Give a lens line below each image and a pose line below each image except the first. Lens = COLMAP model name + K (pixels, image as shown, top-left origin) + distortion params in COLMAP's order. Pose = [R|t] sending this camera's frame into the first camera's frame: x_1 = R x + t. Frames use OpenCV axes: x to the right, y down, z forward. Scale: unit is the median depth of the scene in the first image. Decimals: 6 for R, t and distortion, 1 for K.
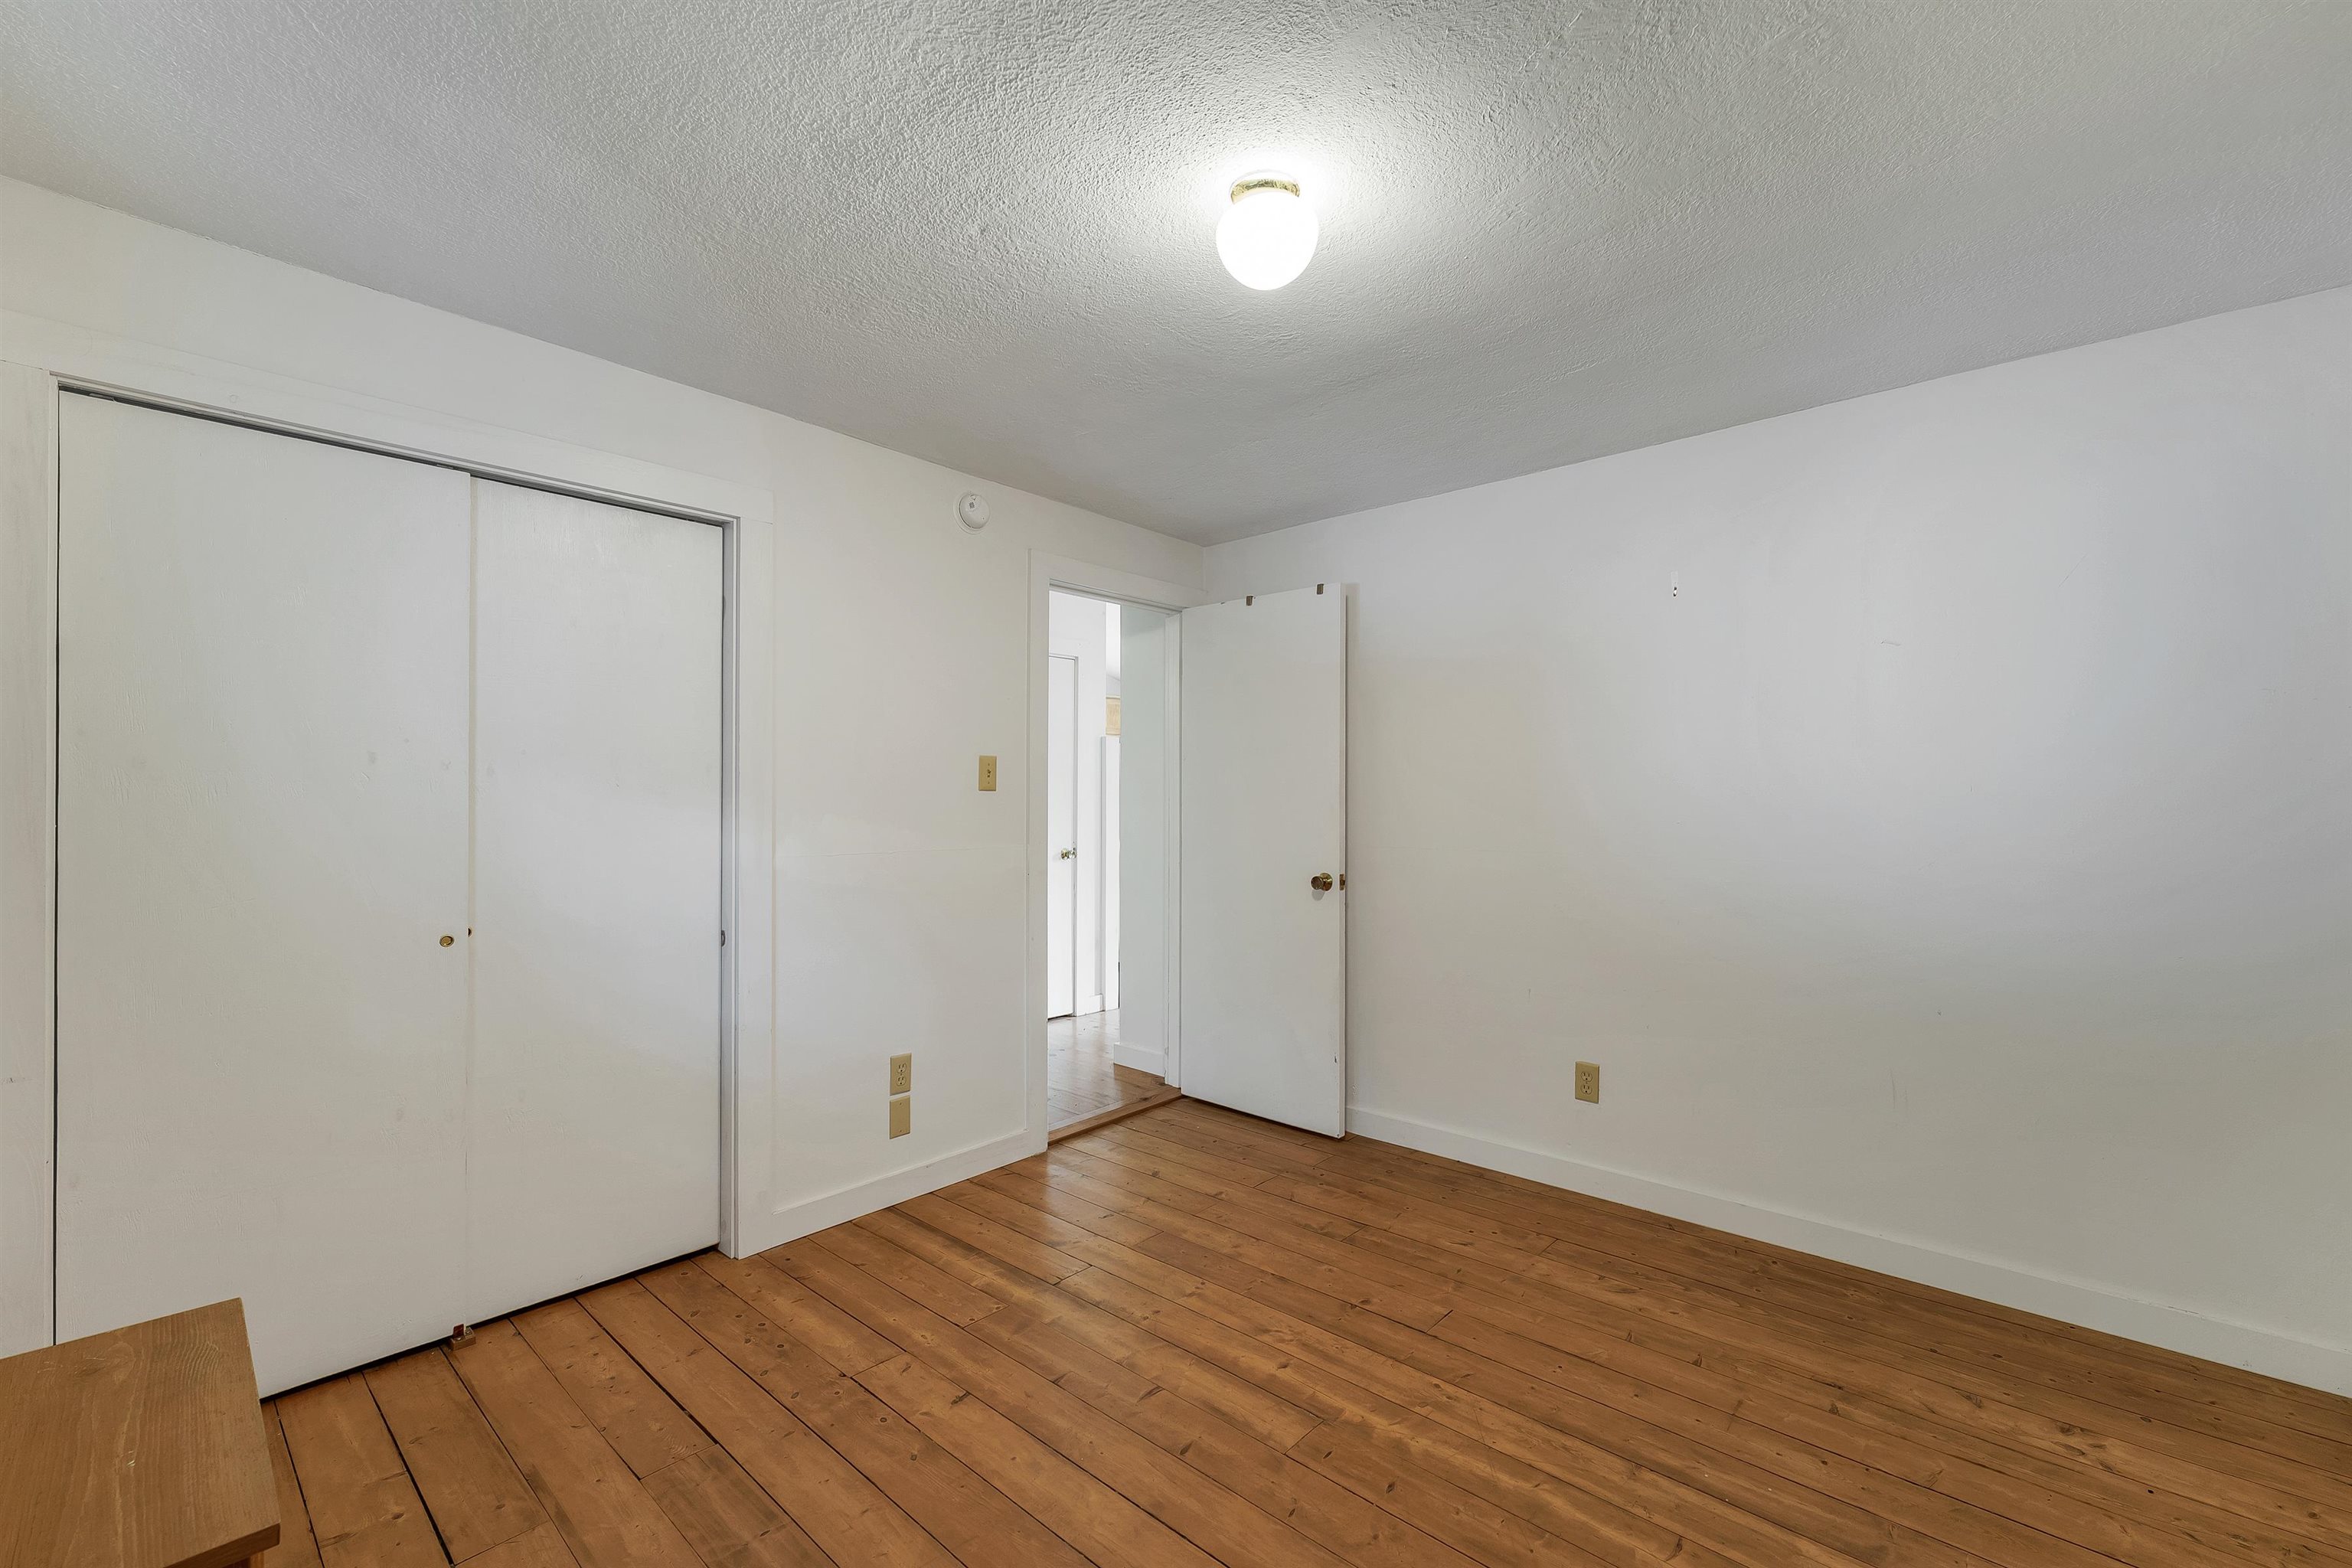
lens RADIAL K [[969.0, 0, 1189.8], [0, 969.0, 794.3], [0, 0, 1]] dist [0.000897, -0.000409]
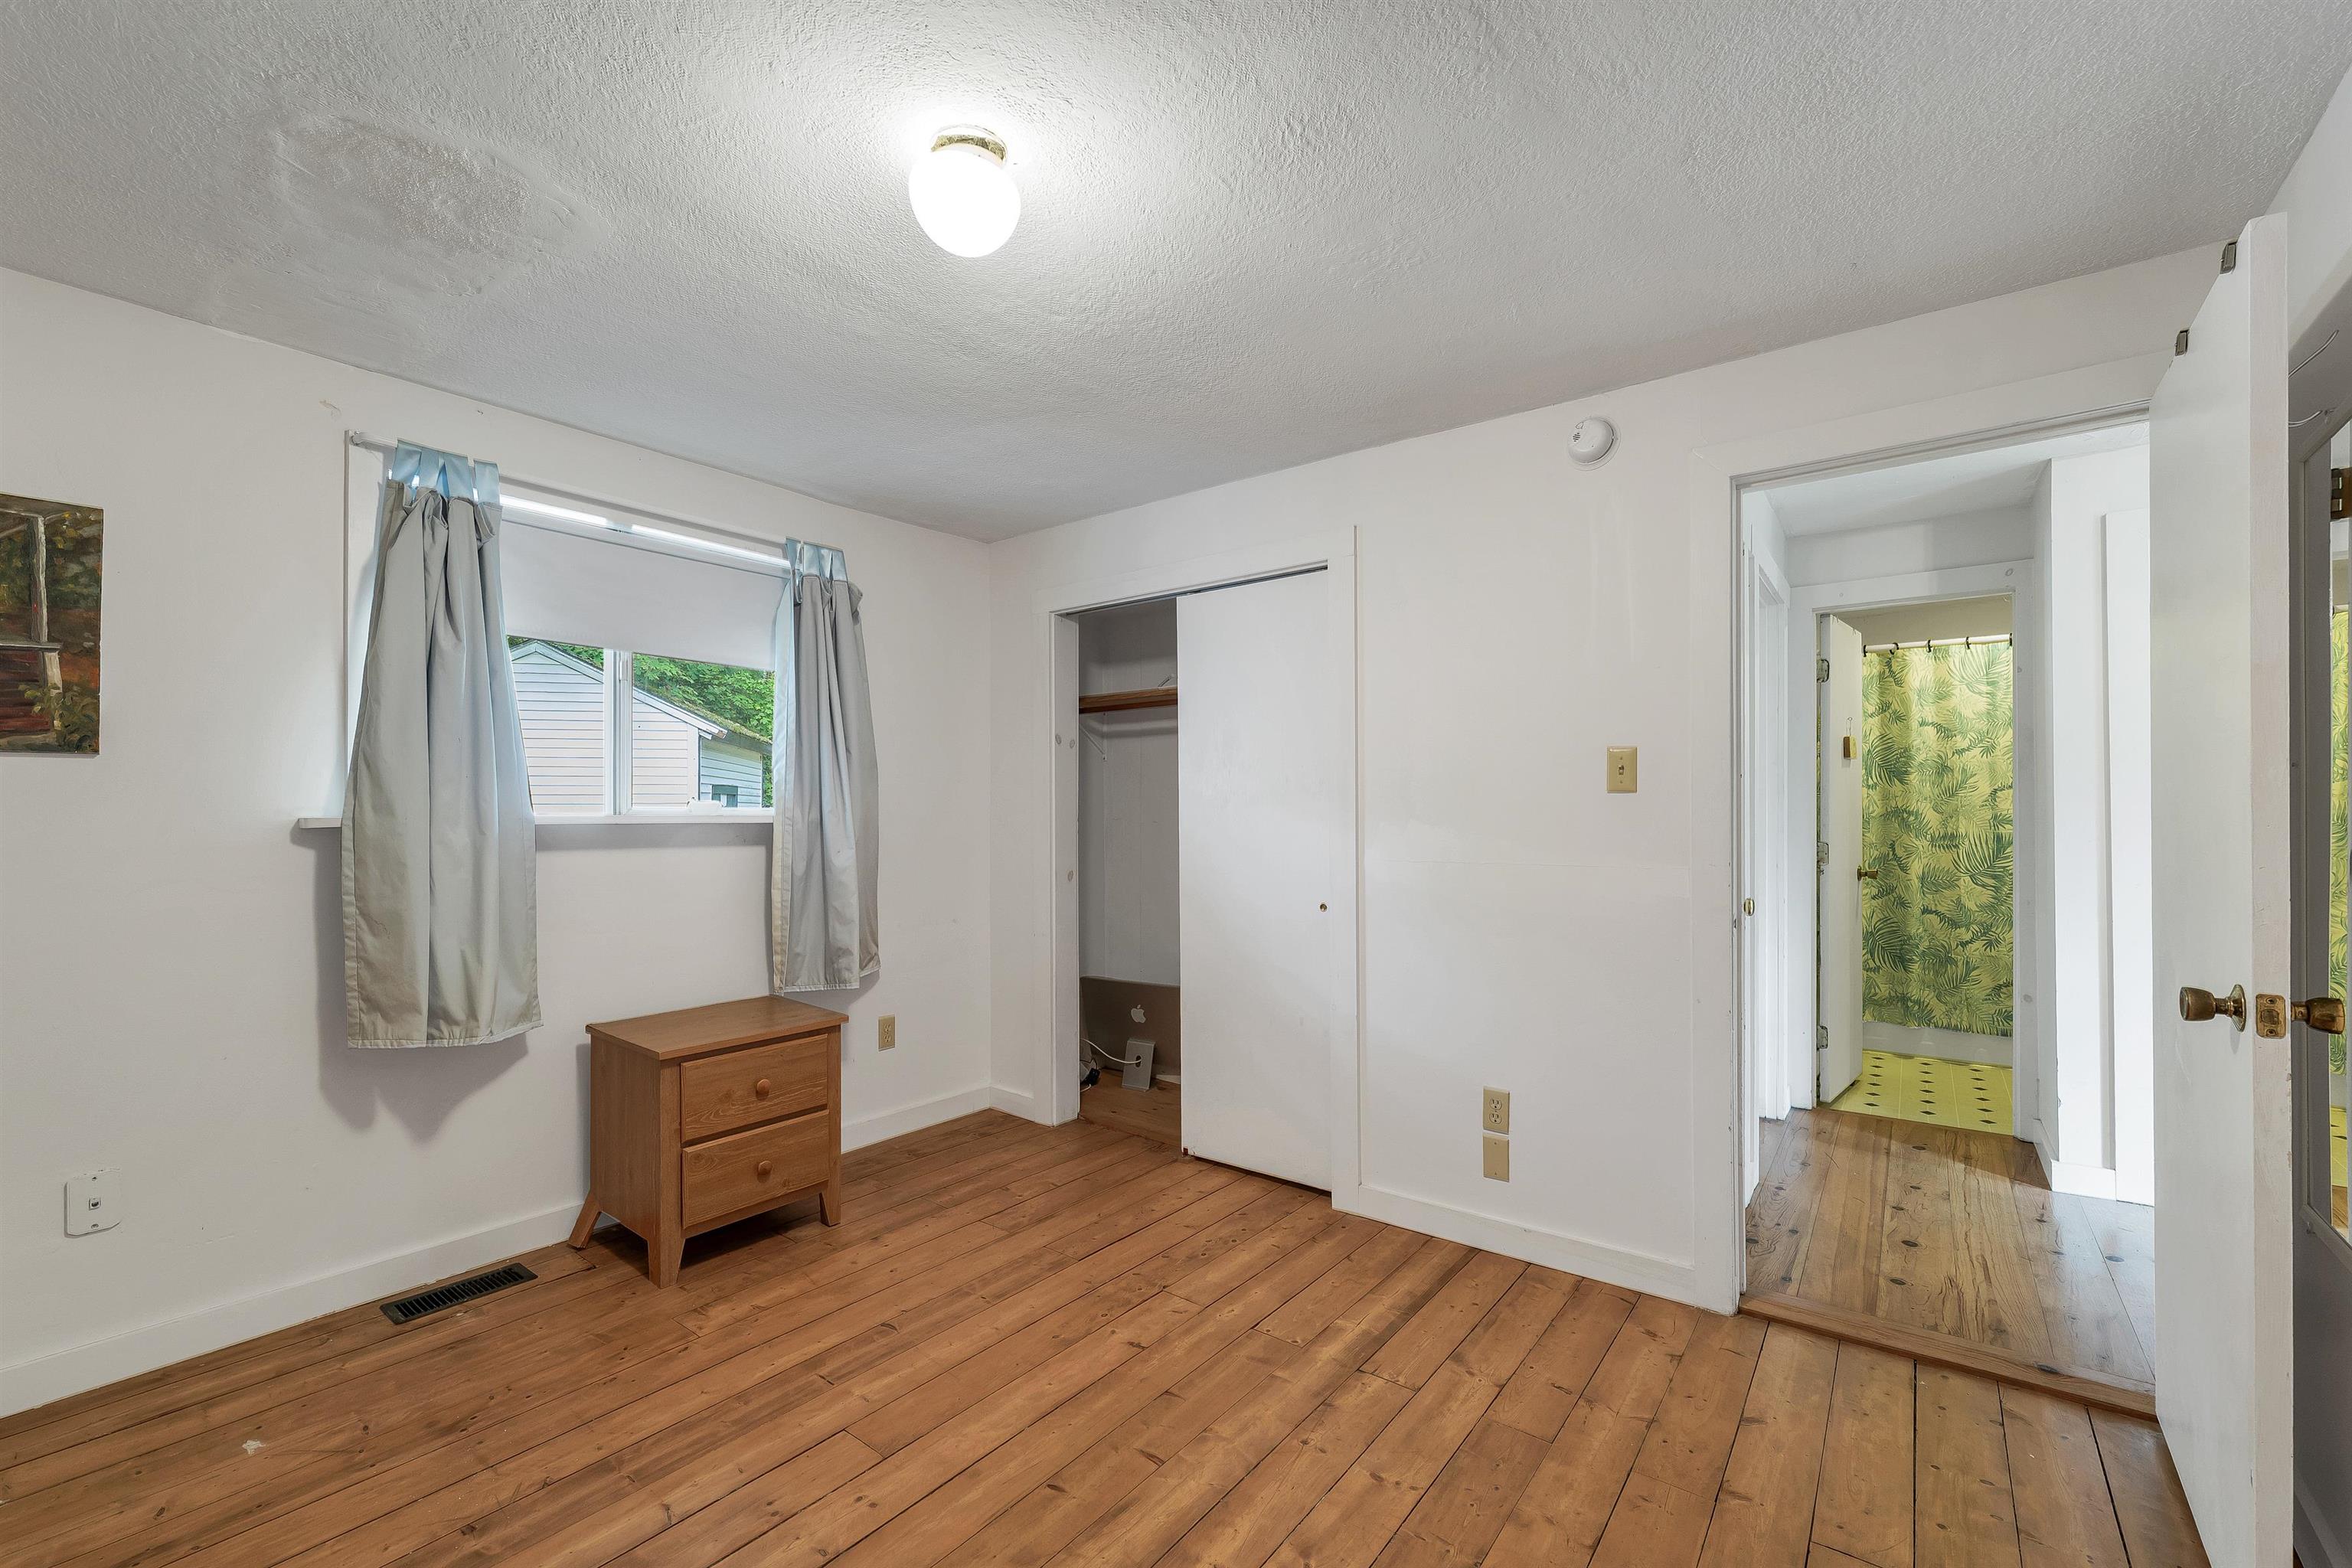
lens RADIAL K [[969.0, 0, 1176.9], [0, 969.0, 804.1], [0, 0, 1]] dist [0.000897, -0.000409]
pose [[0.078283, -0.010800, -0.996873, 0.836896], [0.008559, 0.999912, -0.010161, 0.014652], [0.996894, -0.007737, 0.078369, 0.916804]]
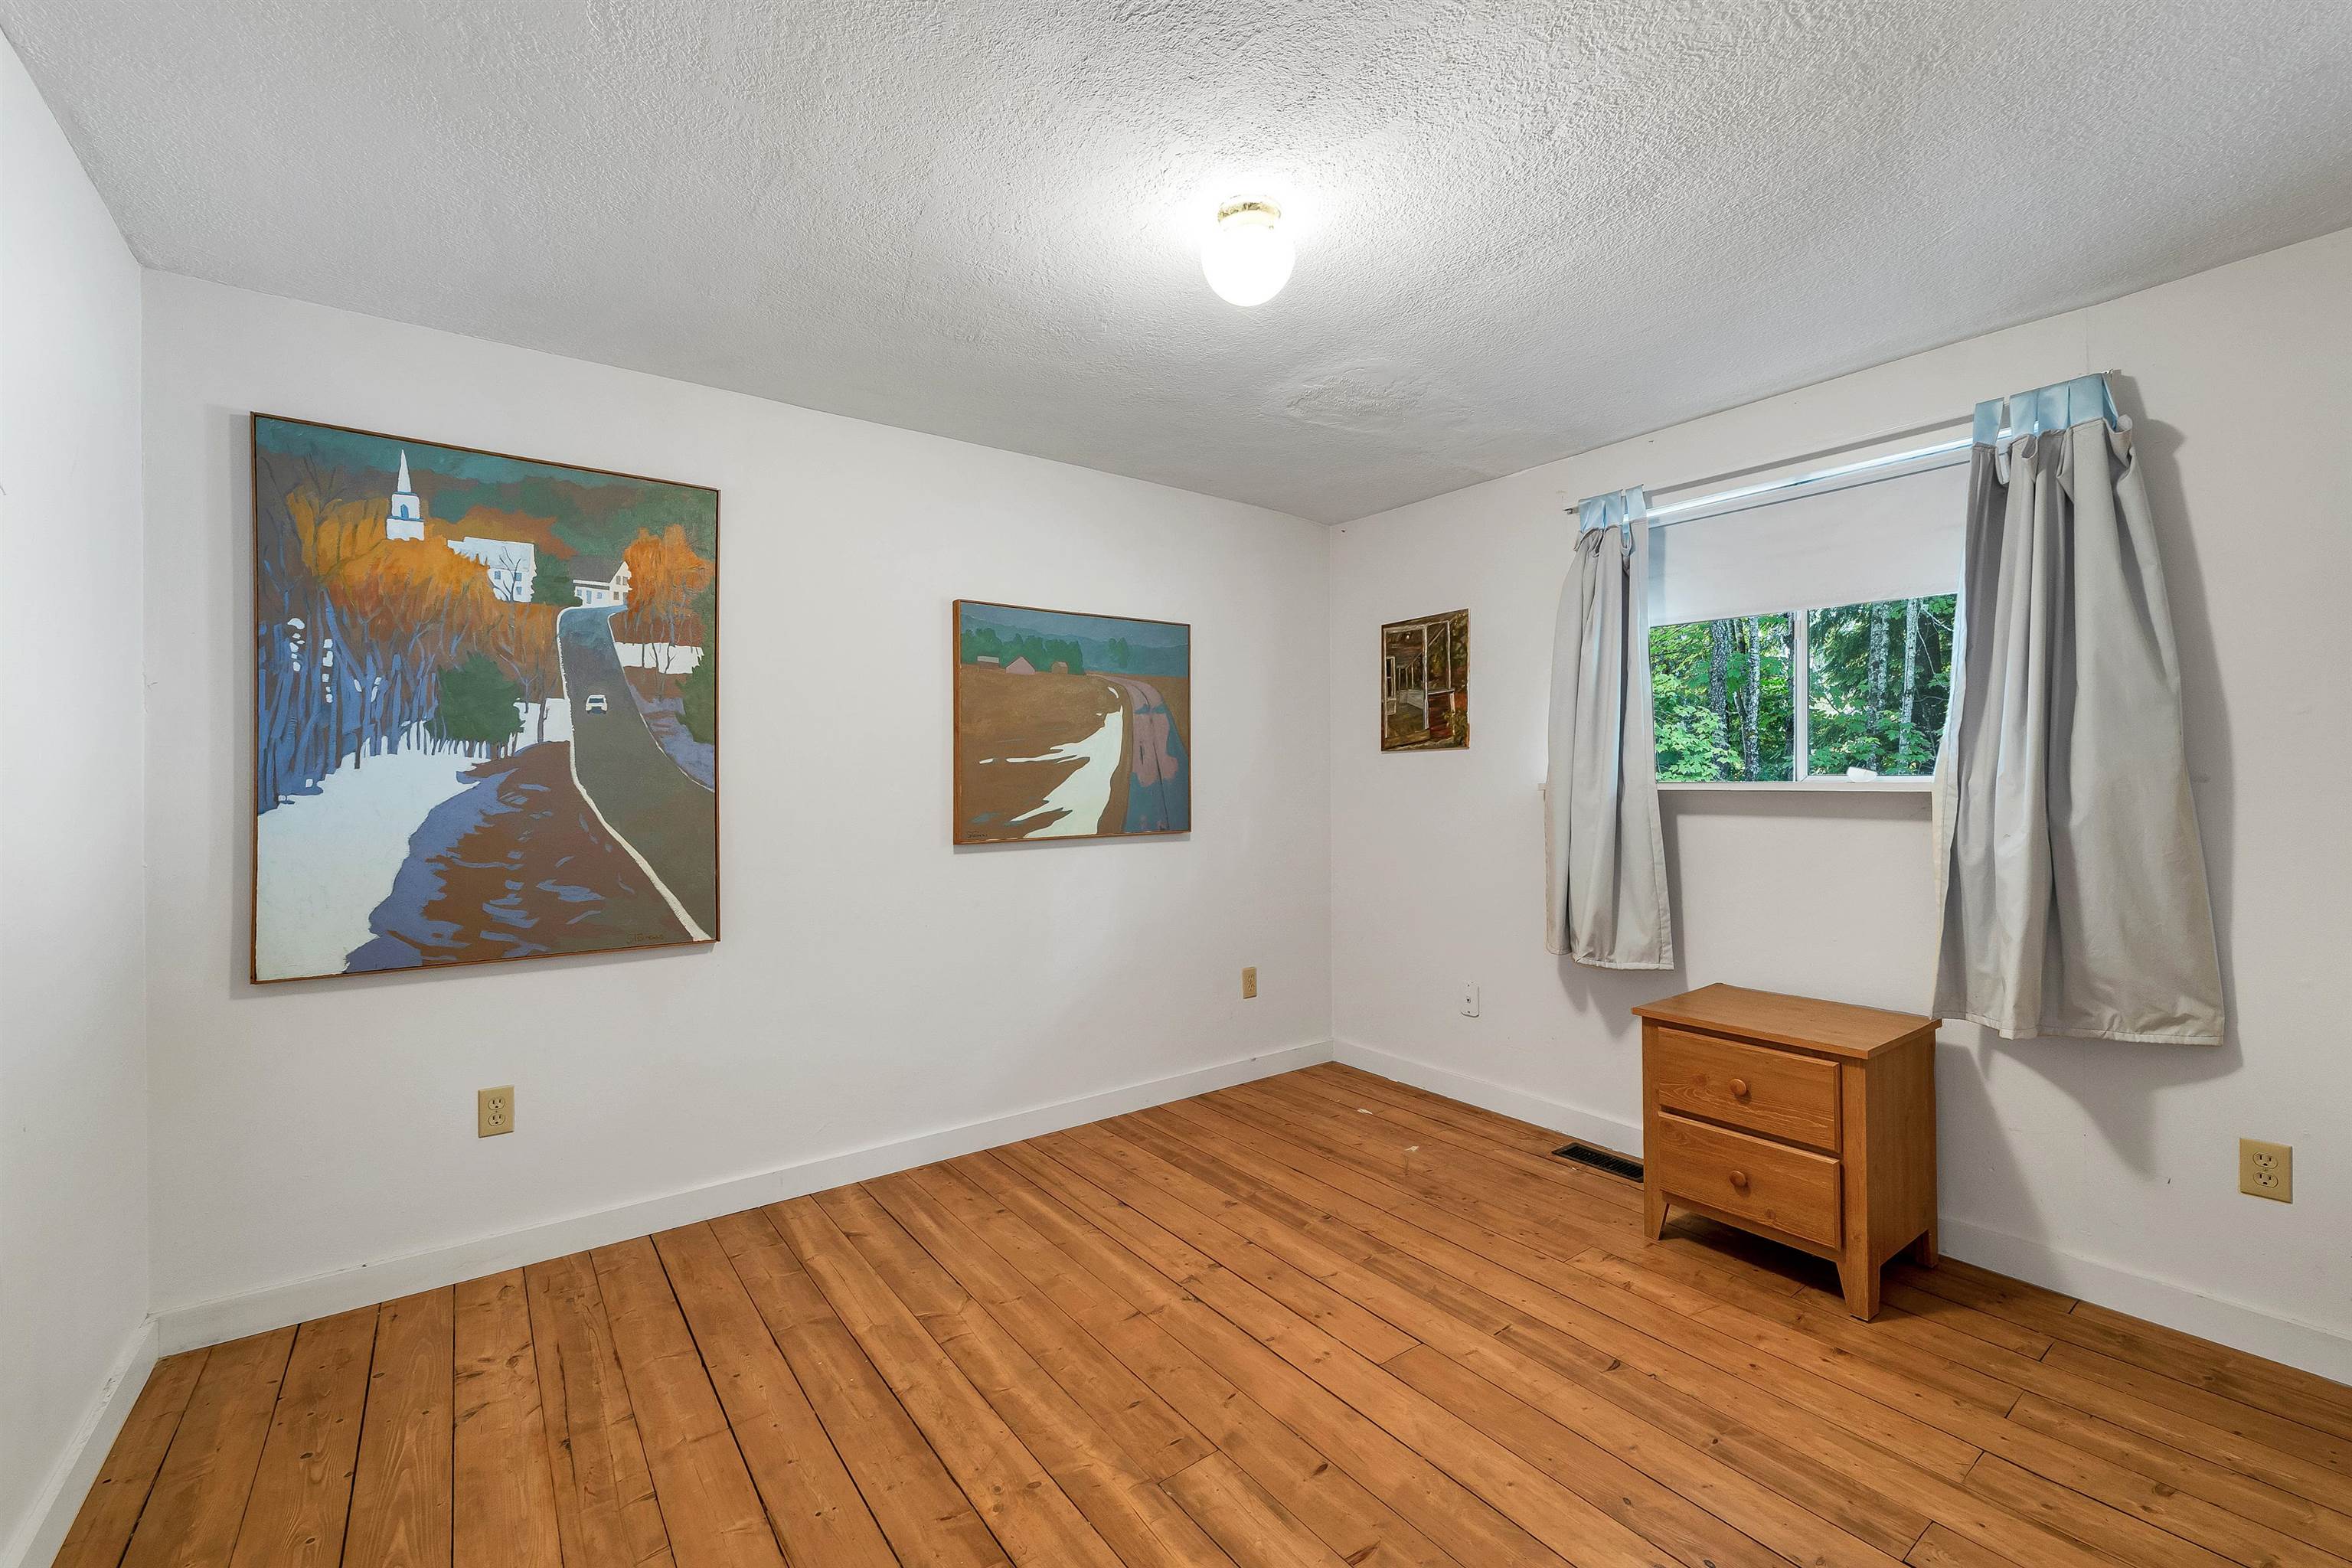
lens RADIAL K [[969.0, 0, 1181.4], [0, 969.0, 778.6], [0, 0, 1]] dist [0.000897, -0.000409]
pose [[-0.980527, 0.001839, 0.196375, -0.049150], [-0.000138, 0.999949, -0.010050, 0.018784], [-0.196383, -0.009881, -0.980477, 1.700228]]
